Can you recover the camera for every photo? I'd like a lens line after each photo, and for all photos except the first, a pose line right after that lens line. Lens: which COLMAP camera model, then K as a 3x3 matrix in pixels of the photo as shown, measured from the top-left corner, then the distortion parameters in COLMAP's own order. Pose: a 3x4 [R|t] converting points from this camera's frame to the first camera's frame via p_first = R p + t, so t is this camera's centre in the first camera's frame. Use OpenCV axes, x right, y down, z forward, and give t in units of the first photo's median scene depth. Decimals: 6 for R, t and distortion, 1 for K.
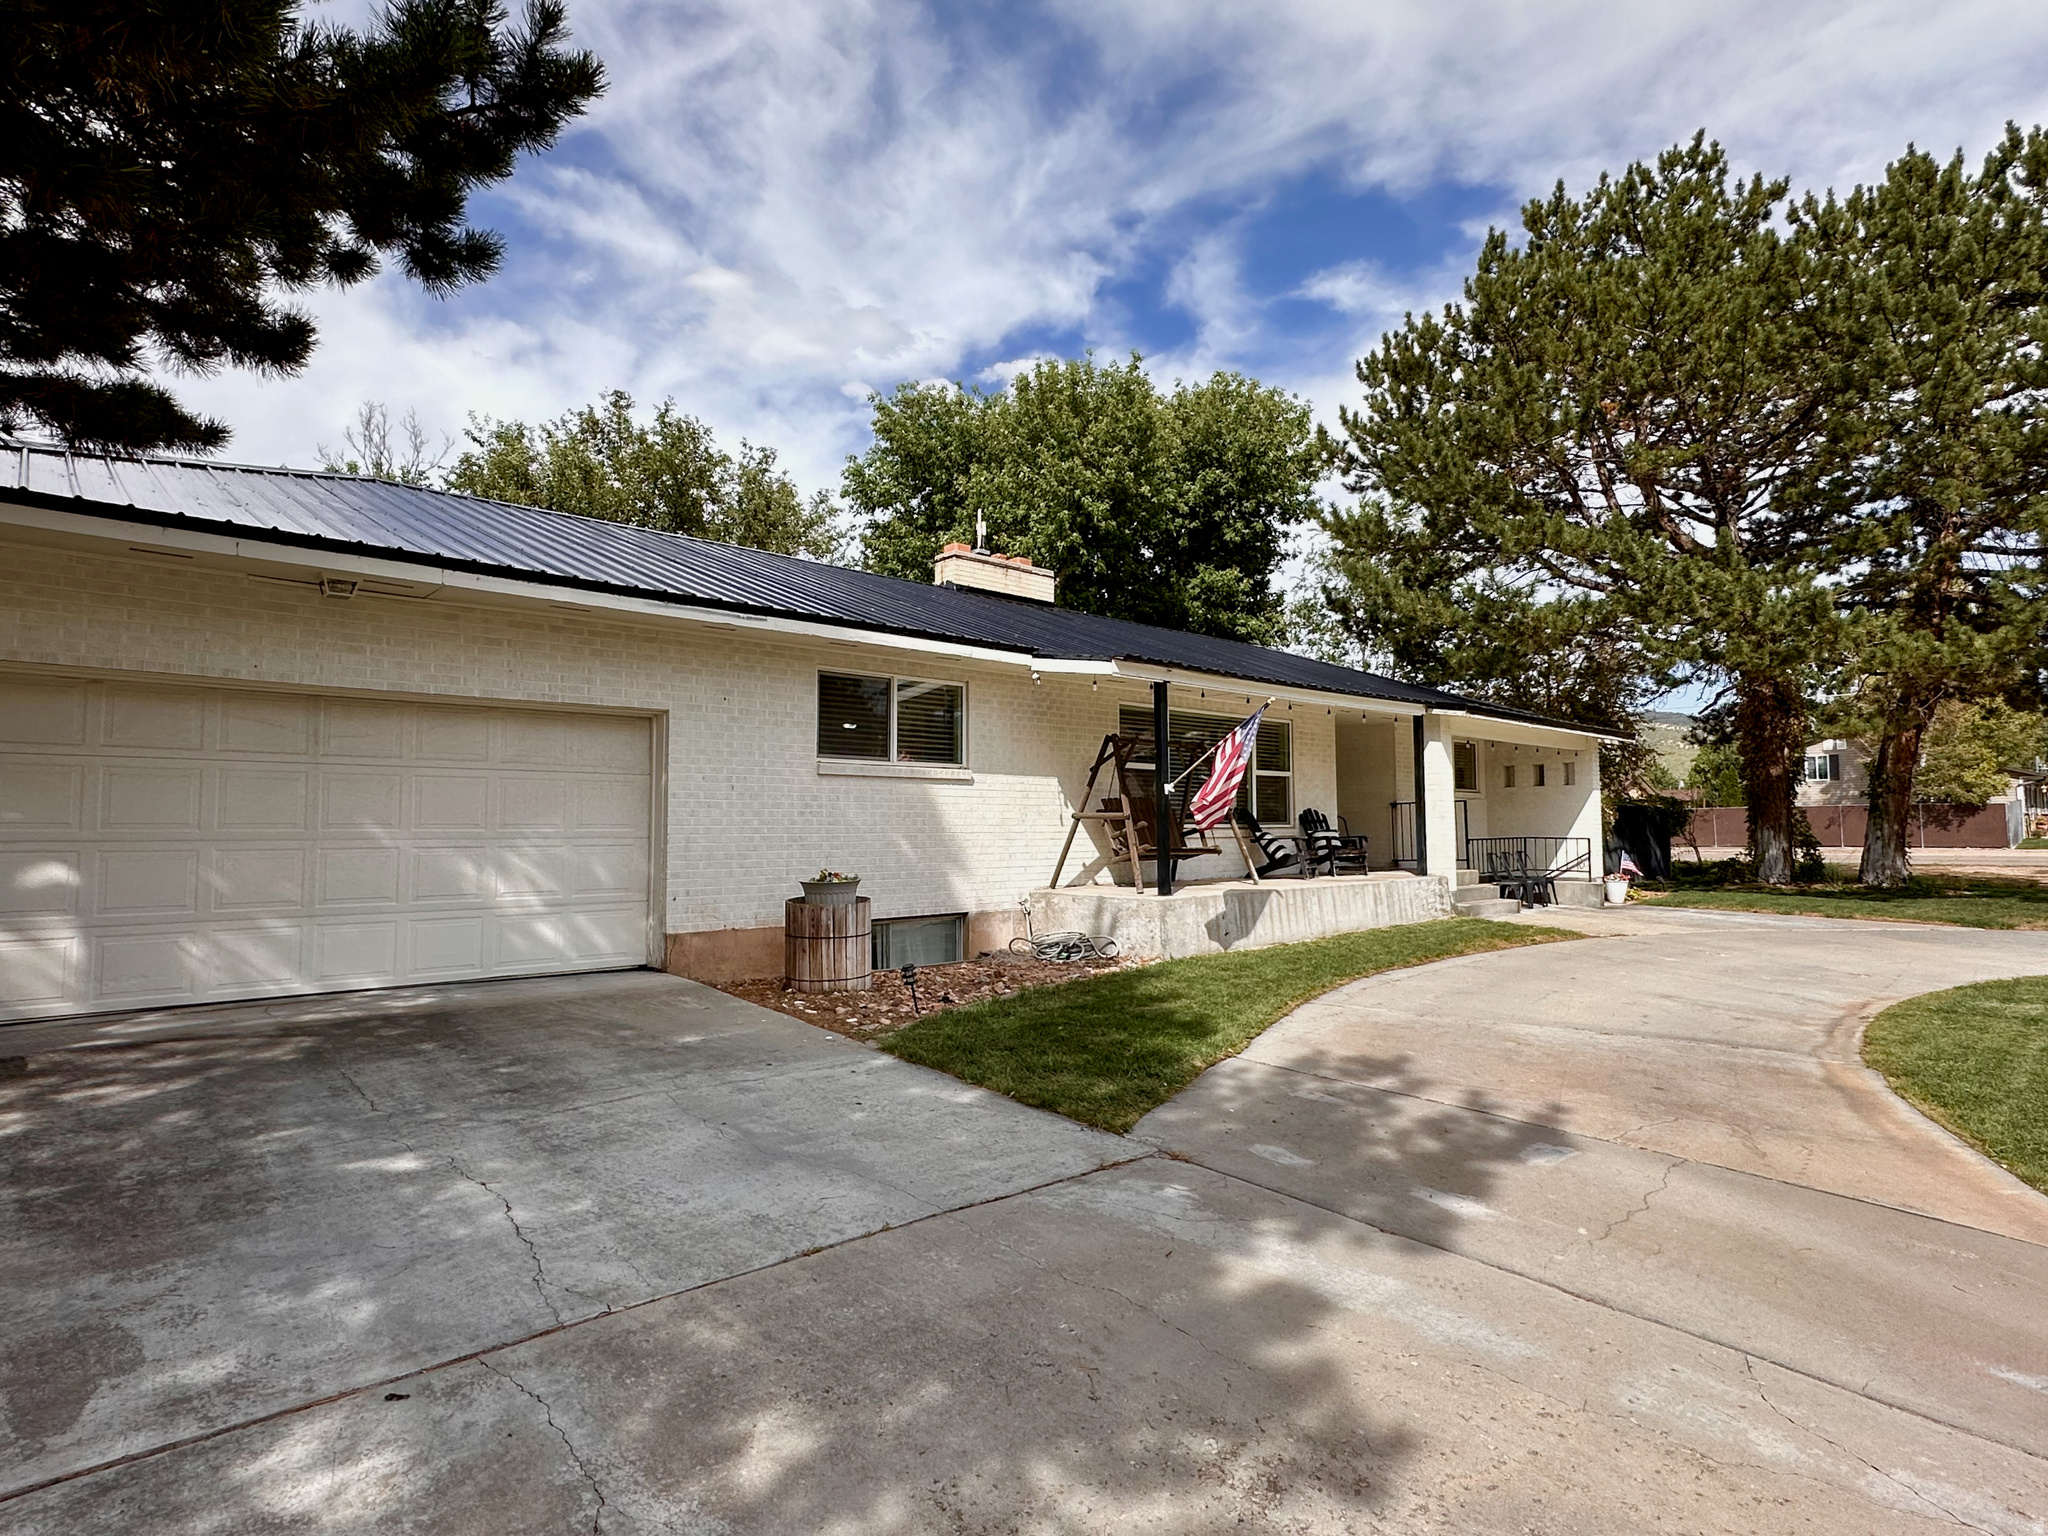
lens RADIAL K [[1030.2, 0, 1024.0], [0, 1030.2, 768.0], [0, 0, 1]] dist [-0.003513, -0.001633]
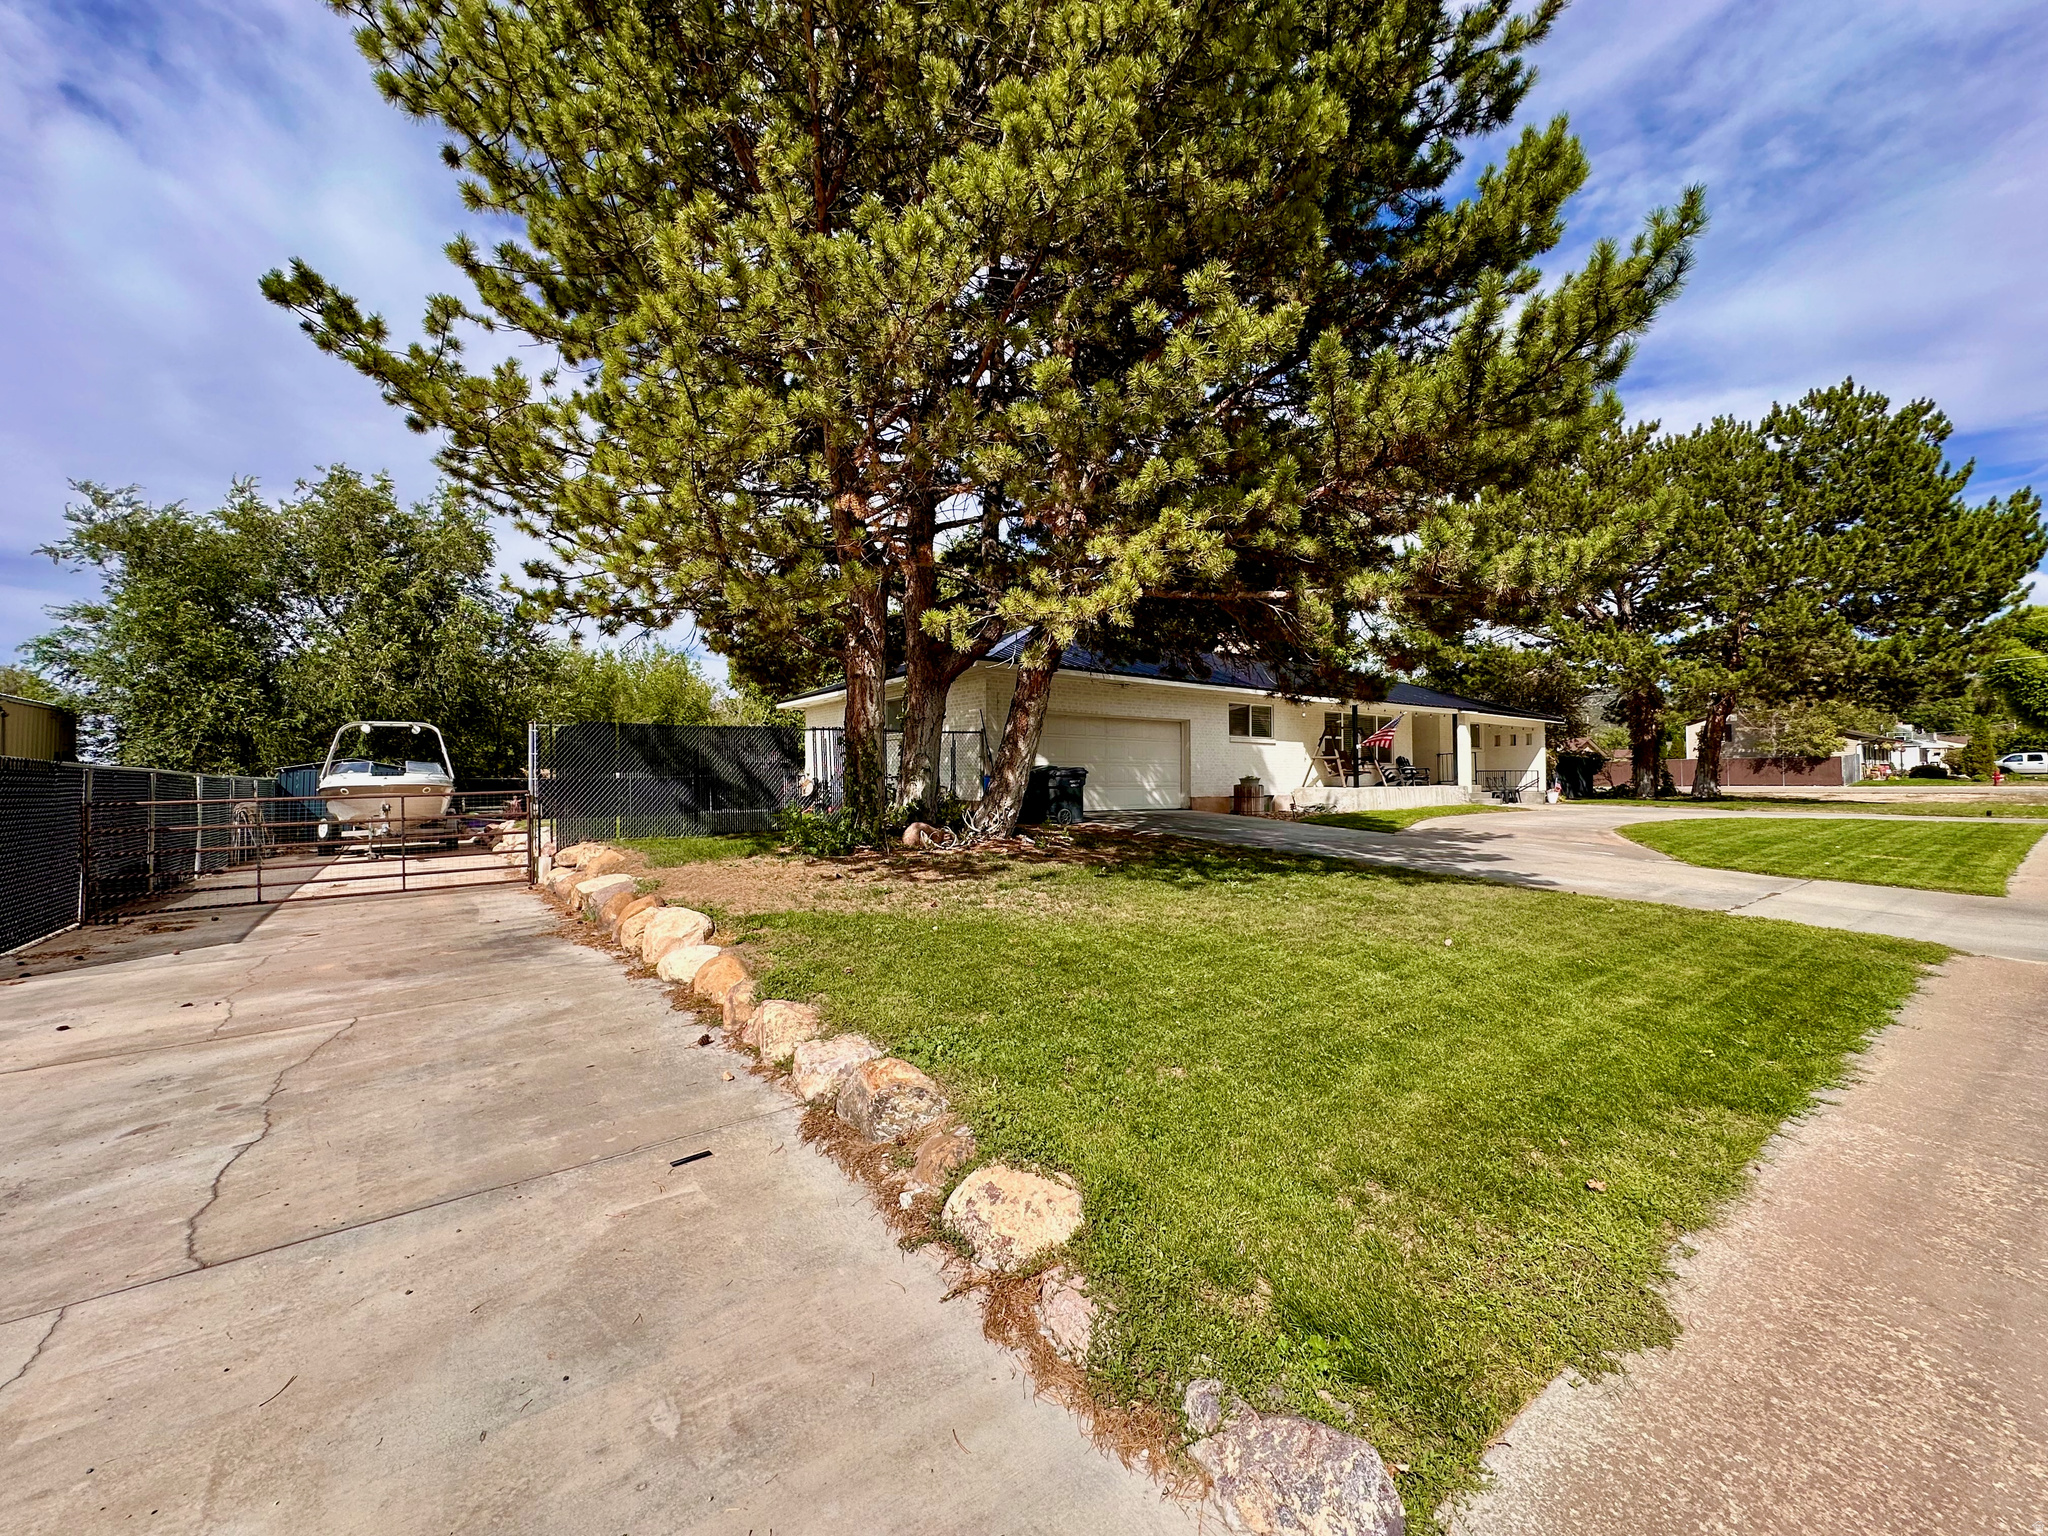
lens RADIAL K [[827.6, 0, 1012.6], [0, 827.6, 766.0], [0, 0, 1]] dist [0.001455, 0.000117]
pose [[0.995898, -0.003405, -0.090417, -0.324436], [0.006655, 0.999342, 0.035668, -0.006584], [0.090236, -0.036123, 0.995265, -0.694698]]
